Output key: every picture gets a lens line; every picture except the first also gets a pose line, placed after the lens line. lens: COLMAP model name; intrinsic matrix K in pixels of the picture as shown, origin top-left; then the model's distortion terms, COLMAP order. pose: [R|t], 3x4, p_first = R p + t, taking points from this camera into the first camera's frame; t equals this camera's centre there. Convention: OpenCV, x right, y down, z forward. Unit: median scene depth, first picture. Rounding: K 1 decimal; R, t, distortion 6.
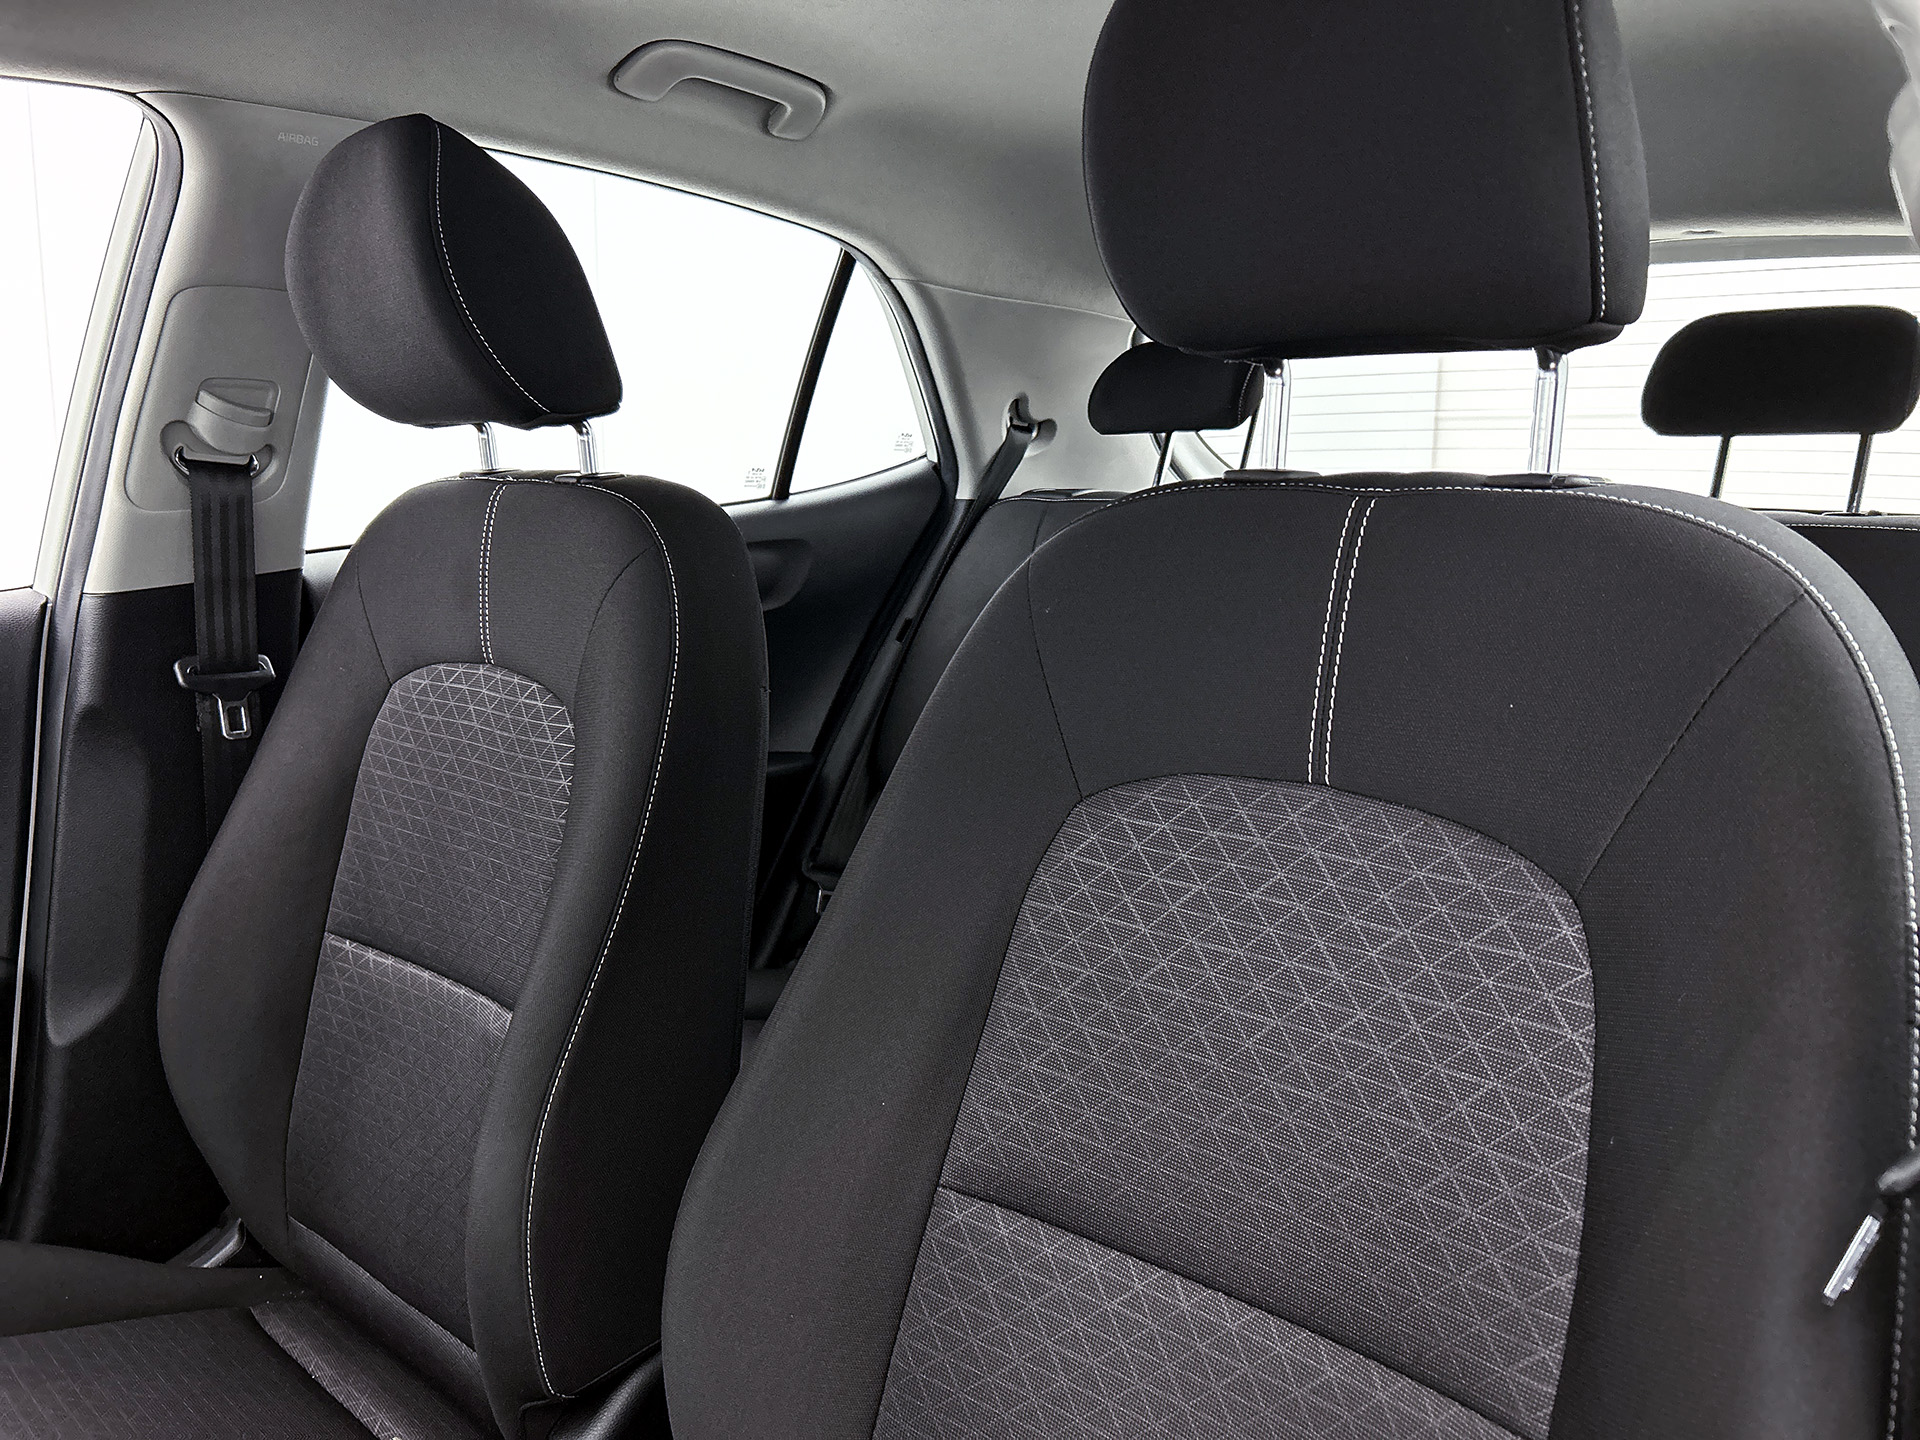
lens RADIAL K [[1410.2, 0, 964.6], [0, 1410.2, 694.9], [0, 0, 1]] dist [0.013605, -0.004531]
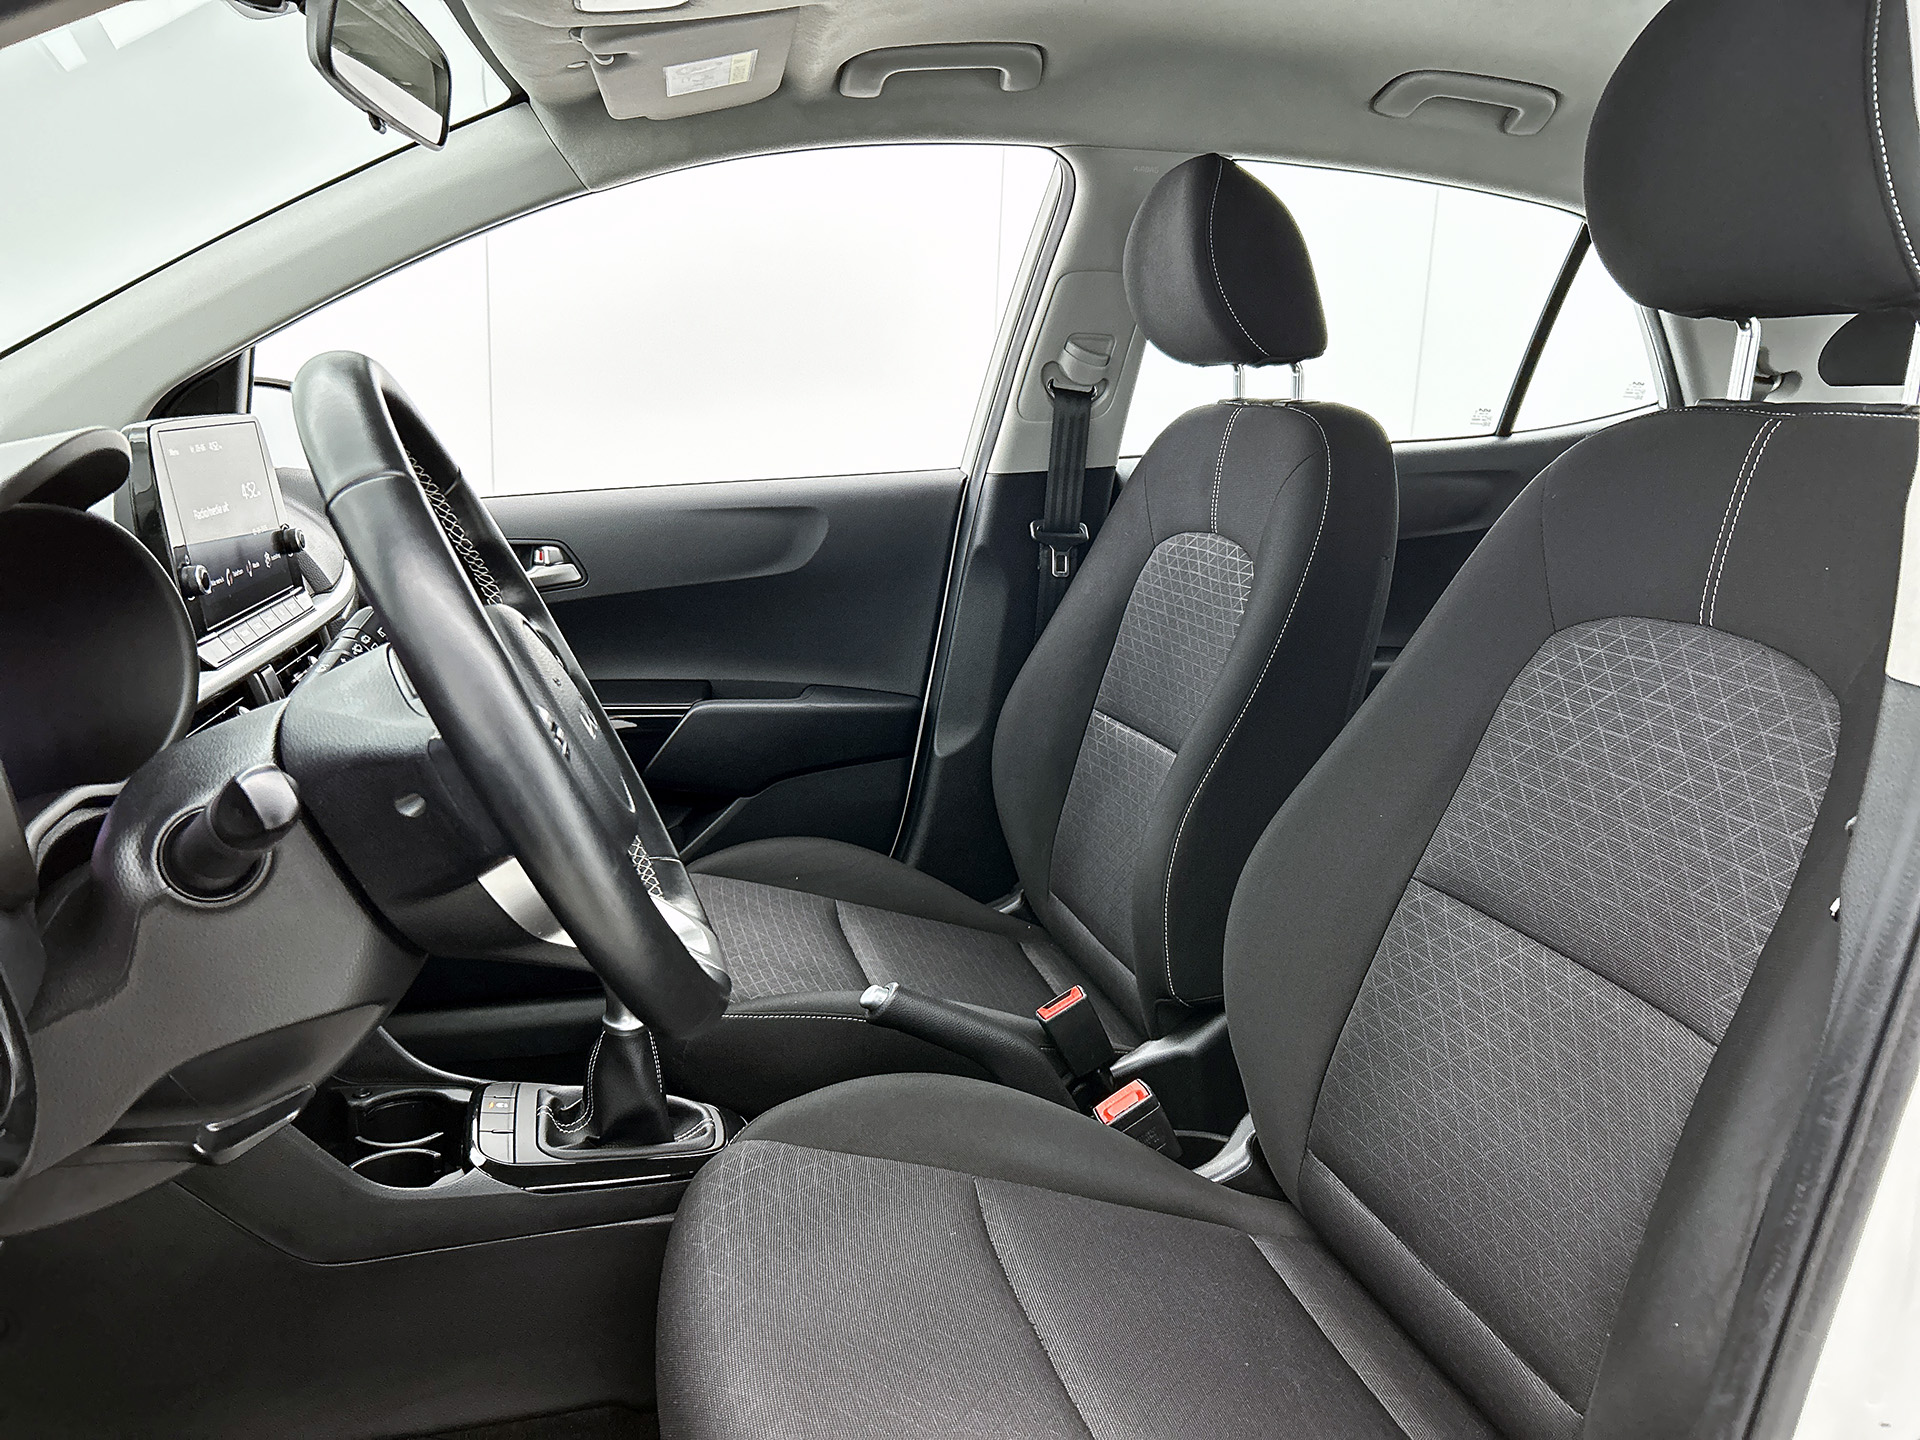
lens RADIAL K [[1461.7, 0, 974.7], [0, 1461.7, 726.2], [0, 0, 1]] dist [0.088620, -0.150635]
pose [[0.837318, 0.143621, -0.527515, 0.272927], [-0.122106, 0.989632, 0.075618, 0.088290], [0.532906, 0.001096, 0.846174, -0.392584]]
